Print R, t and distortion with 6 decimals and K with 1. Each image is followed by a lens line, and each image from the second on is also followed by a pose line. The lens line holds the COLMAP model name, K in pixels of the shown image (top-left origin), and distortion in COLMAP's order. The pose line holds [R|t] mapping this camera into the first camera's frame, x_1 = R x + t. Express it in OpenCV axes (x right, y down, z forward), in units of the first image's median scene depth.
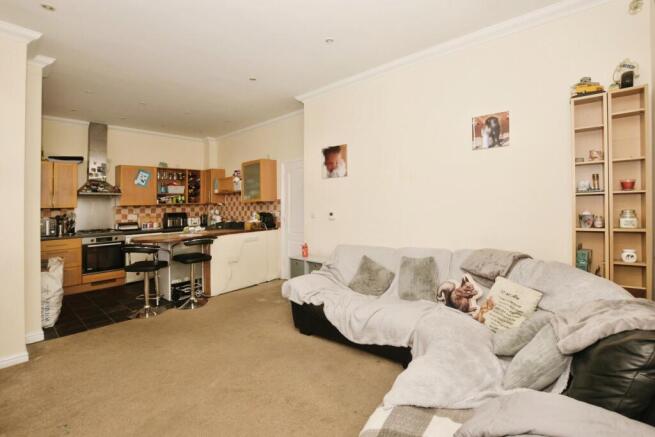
lens RADIAL K [[298.7, 0, 326.7], [0, 298.7, 210.3], [0, 0, 1]] dist [-0.023449, -0.000004]
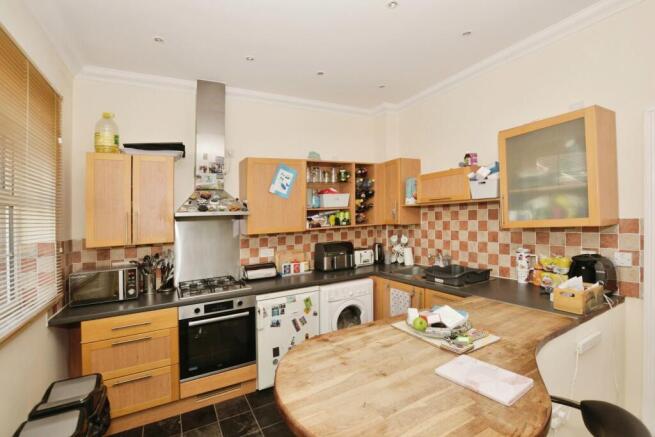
lens RADIAL K [[298.7, 0, 326.7], [0, 298.7, 210.3], [0, 0, 1]] dist [-0.023449, -0.000004]
pose [[0.935662, -0.023627, -0.352104, -0.361014], [0.014118, 0.999464, -0.029548, -0.039450], [0.352614, 0.022676, 0.935494, 0.526827]]
